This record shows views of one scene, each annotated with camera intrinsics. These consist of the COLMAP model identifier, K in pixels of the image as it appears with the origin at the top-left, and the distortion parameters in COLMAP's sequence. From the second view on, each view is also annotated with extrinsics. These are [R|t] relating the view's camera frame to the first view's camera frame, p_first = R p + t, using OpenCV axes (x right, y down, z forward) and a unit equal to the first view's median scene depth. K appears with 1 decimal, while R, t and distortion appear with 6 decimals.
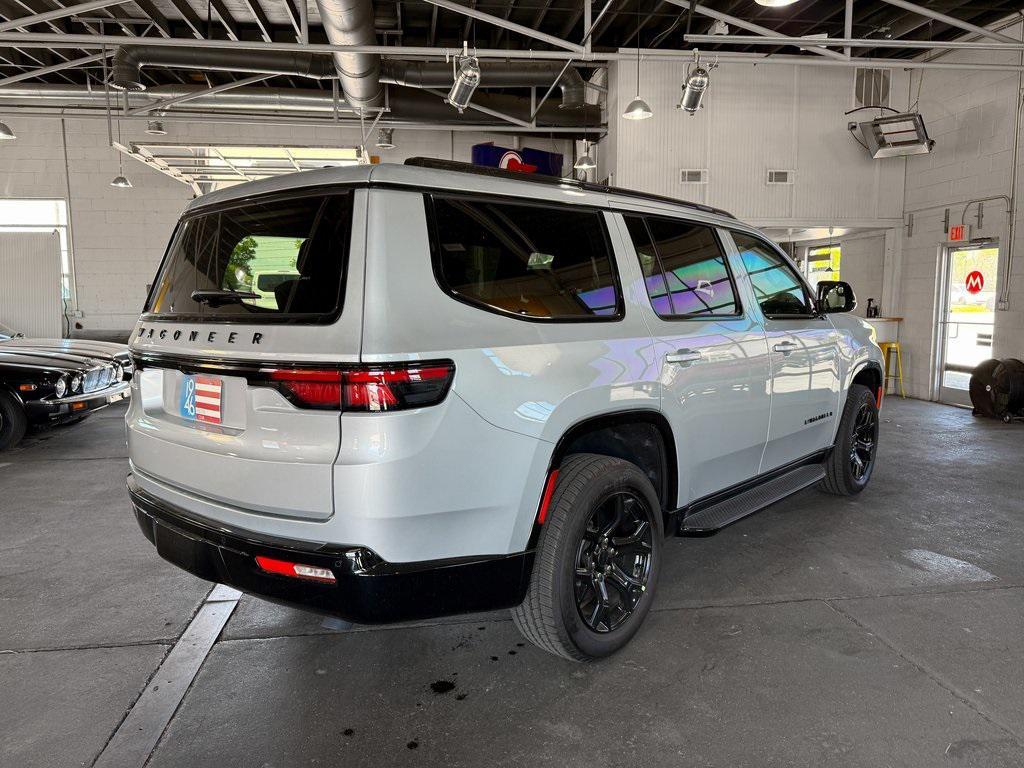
lens RADIAL K [[725.4, 0, 509.0], [0, 725.4, 384.9], [0, 0, 1]] dist [0.037396, -0.049869]
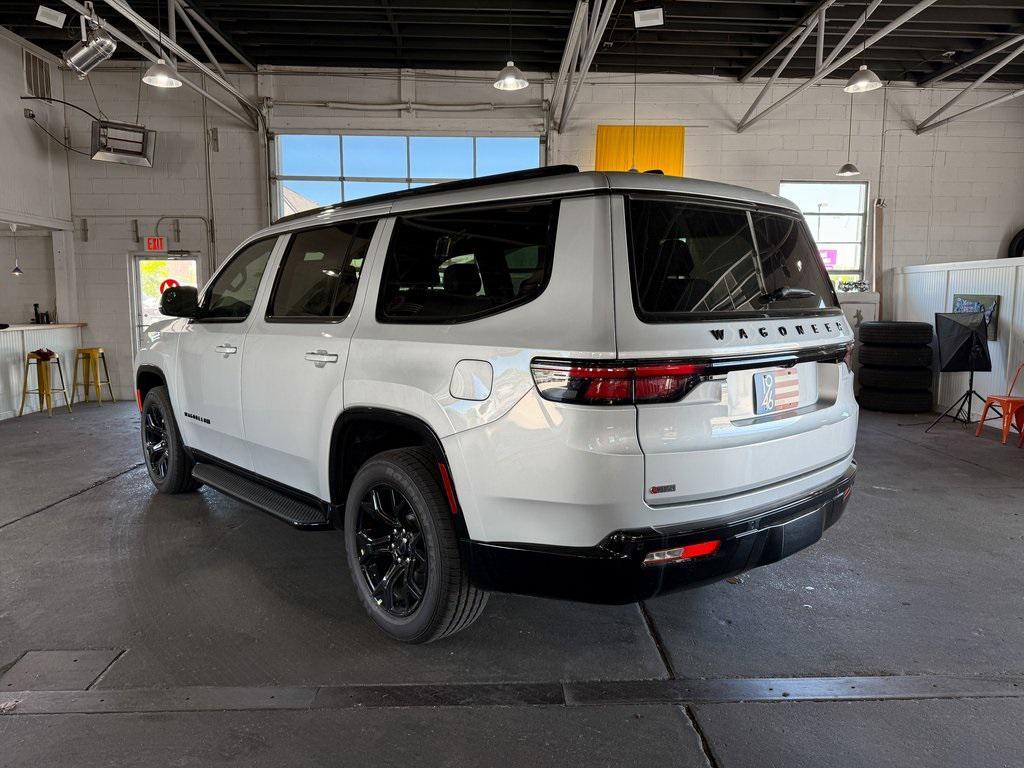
lens RADIAL K [[725.4, 0, 509.3], [0, 725.4, 391.9], [0, 0, 1]] dist [0.037396, -0.049869]
pose [[0.109922, -0.114370, 0.987338, -0.580886], [0.116099, 0.988035, 0.101525, -0.050587], [-0.987136, 0.103469, 0.121885, 0.485476]]
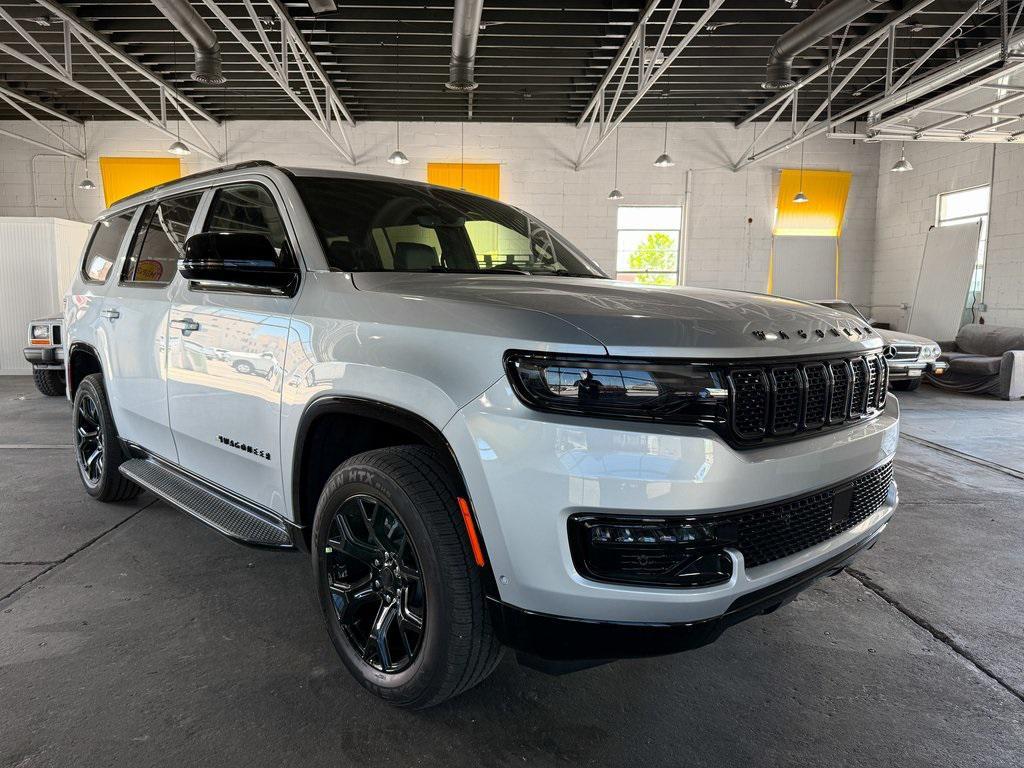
lens RADIAL K [[725.4, 0, 529.7], [0, 725.4, 401.7], [0, 0, 1]] dist [0.037396, -0.049869]
pose [[-0.114033, 0.144201, -0.982956, 0.699821], [-0.125805, 0.979349, 0.158267, -0.091309], [0.985479, 0.141708, -0.093537, 0.901688]]
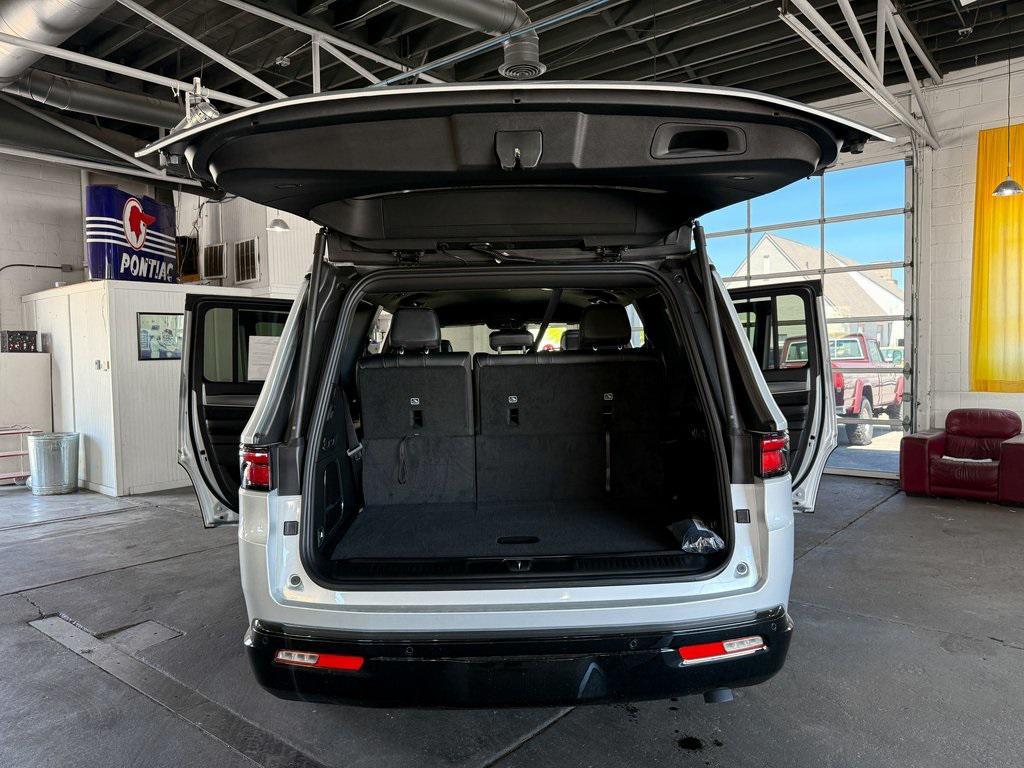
lens RADIAL K [[725.4, 0, 512.8], [0, 725.4, 384.4], [0, 0, 1]] dist [0.037396, -0.049869]
pose [[0.732269, -0.031941, 0.680266, -0.385109], [0.092679, 0.994280, -0.053078, -0.024718], [-0.674680, 0.101913, 0.731041, 0.142958]]
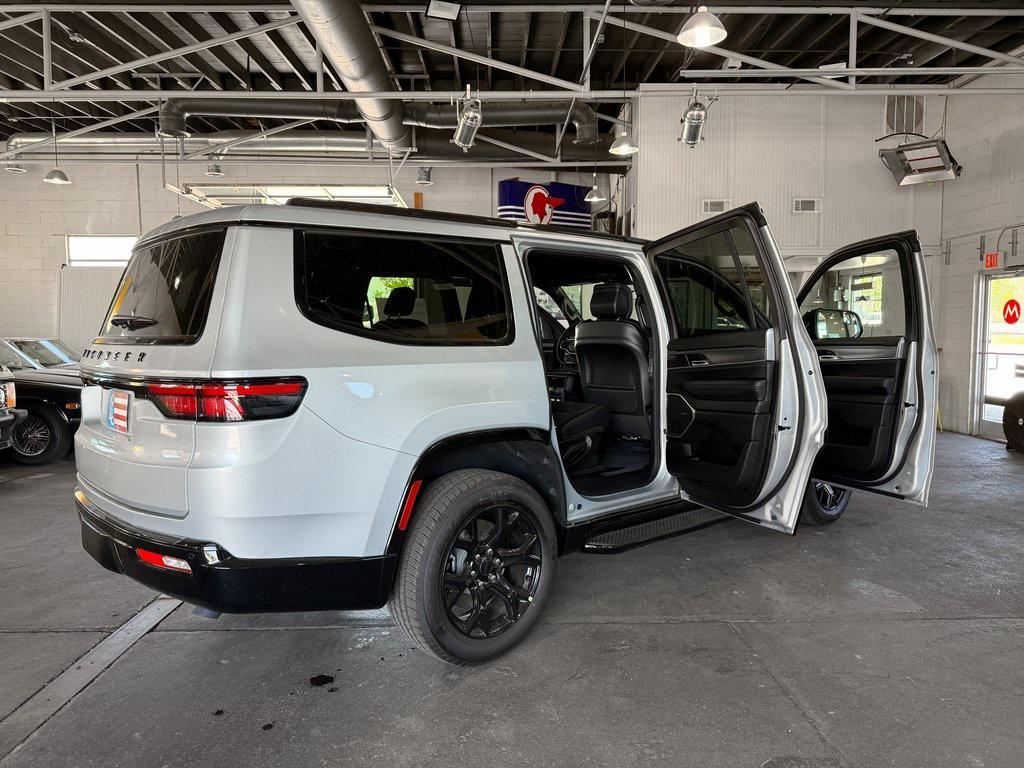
lens RADIAL K [[725.4, 0, 511.3], [0, 725.4, 385.5], [0, 0, 1]] dist [0.037396, -0.049869]
pose [[0.993914, 0.010689, -0.109643, 0.121165], [-0.015117, 0.999100, -0.039638, 0.006039], [0.109120, 0.041055, 0.993180, -0.025803]]
